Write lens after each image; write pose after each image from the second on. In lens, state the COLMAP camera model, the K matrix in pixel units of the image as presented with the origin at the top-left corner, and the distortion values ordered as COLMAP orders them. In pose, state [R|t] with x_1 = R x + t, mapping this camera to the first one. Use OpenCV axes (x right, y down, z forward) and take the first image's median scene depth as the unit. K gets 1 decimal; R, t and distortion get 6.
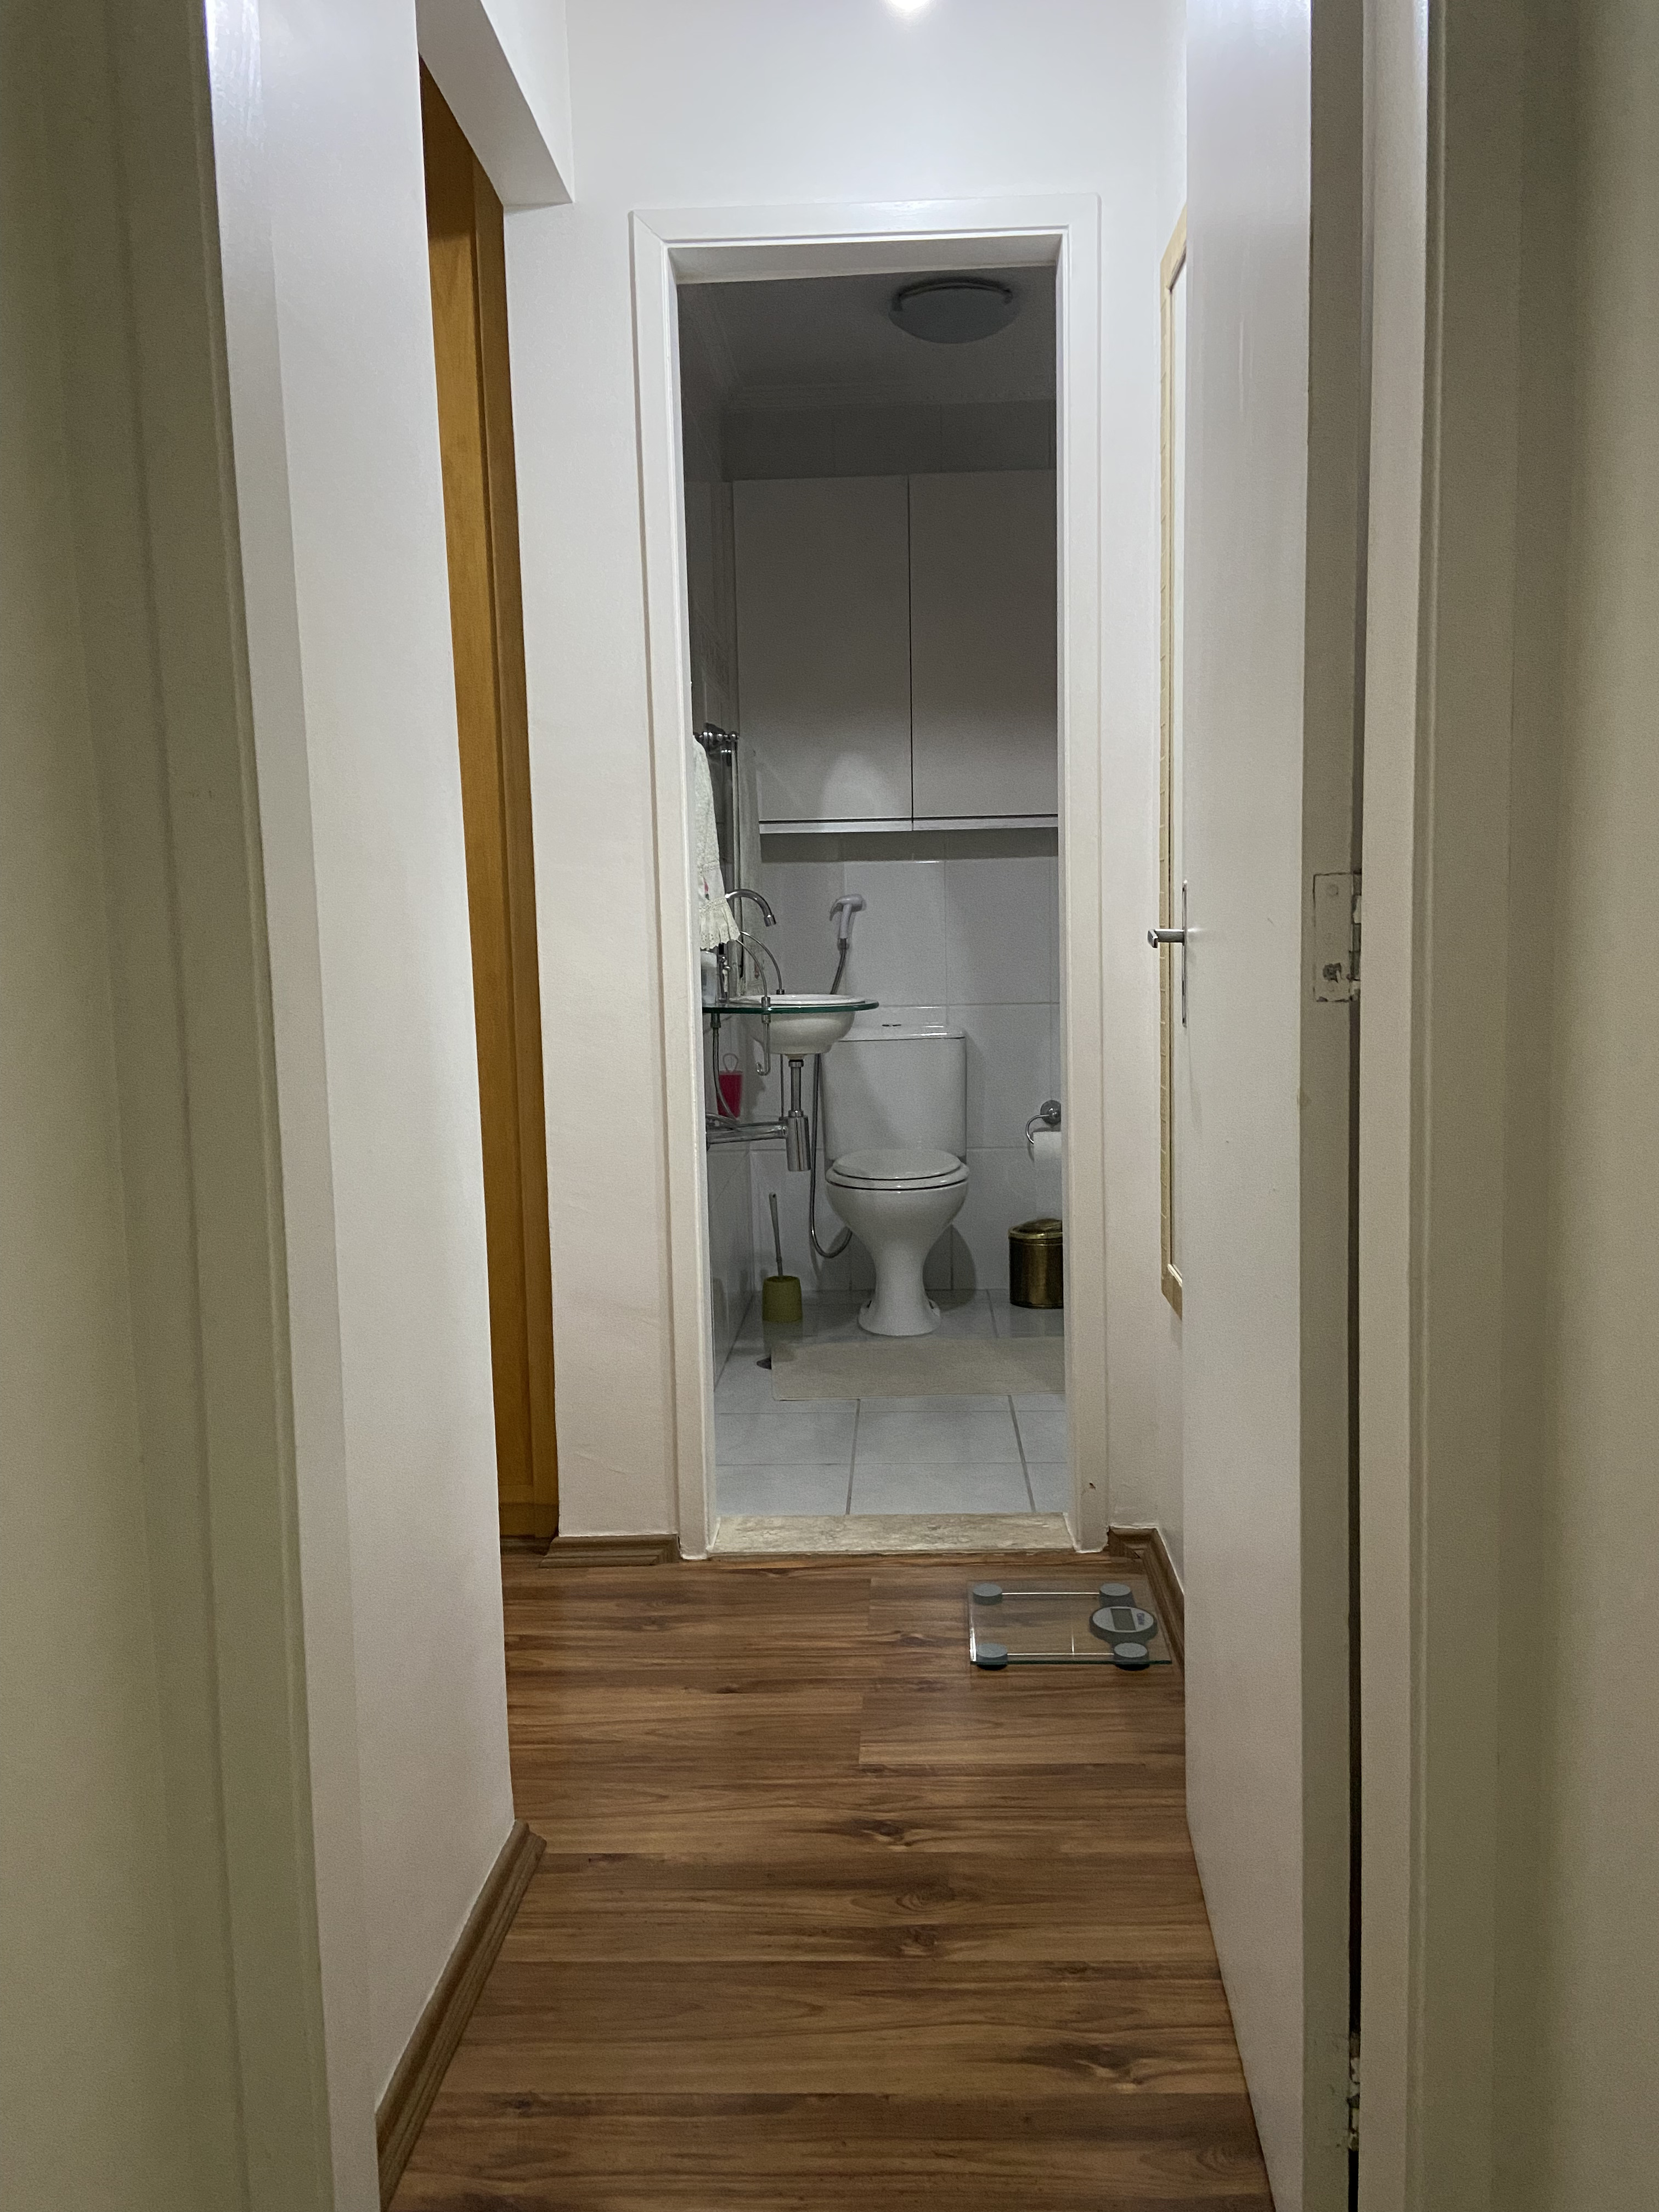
lens RADIAL K [[1675.9, 0, 833.5], [0, 1675.9, 1080.3], [0, 0, 1]] dist [0.124117, -0.152909]
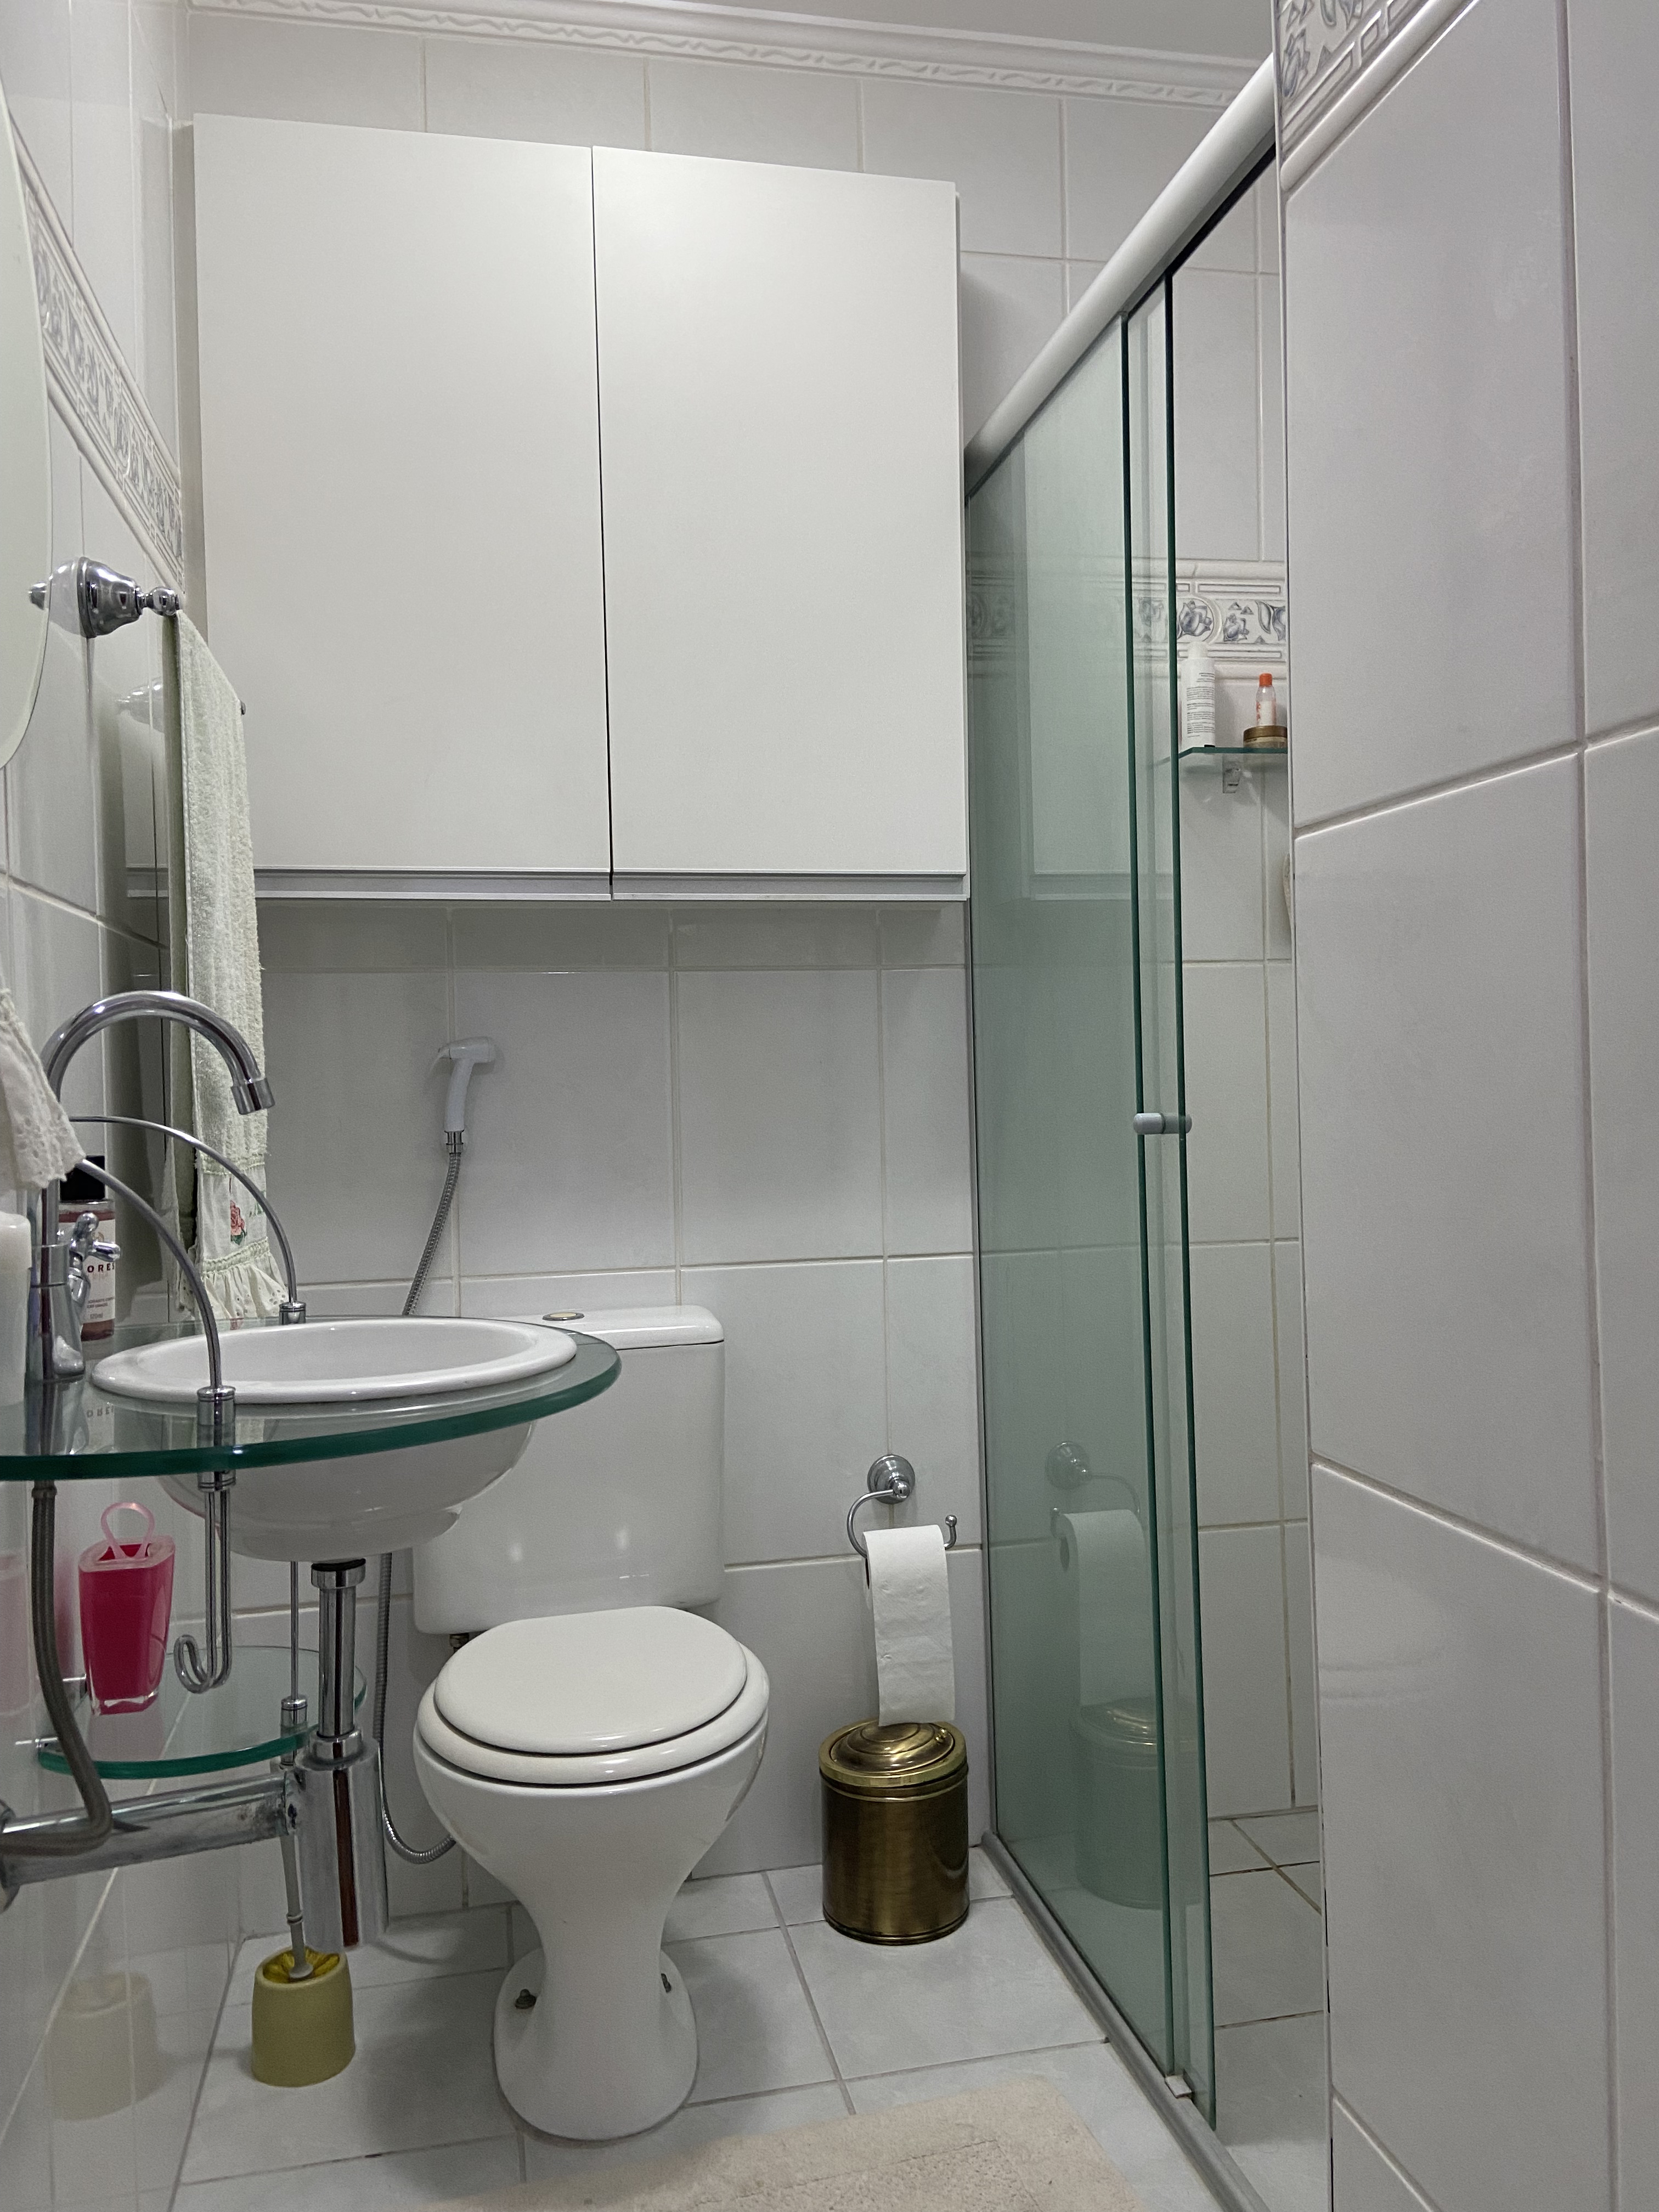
lens RADIAL K [[1675.9, 0, 833.5], [0, 1675.9, 1080.3], [0, 0, 1]] dist [0.124117, -0.152909]
pose [[0.968307, -0.000305, 0.249762, -0.009943], [0.025512, 0.994889, -0.097695, -0.051837], [-0.248456, 0.100971, 0.963366, 0.531881]]
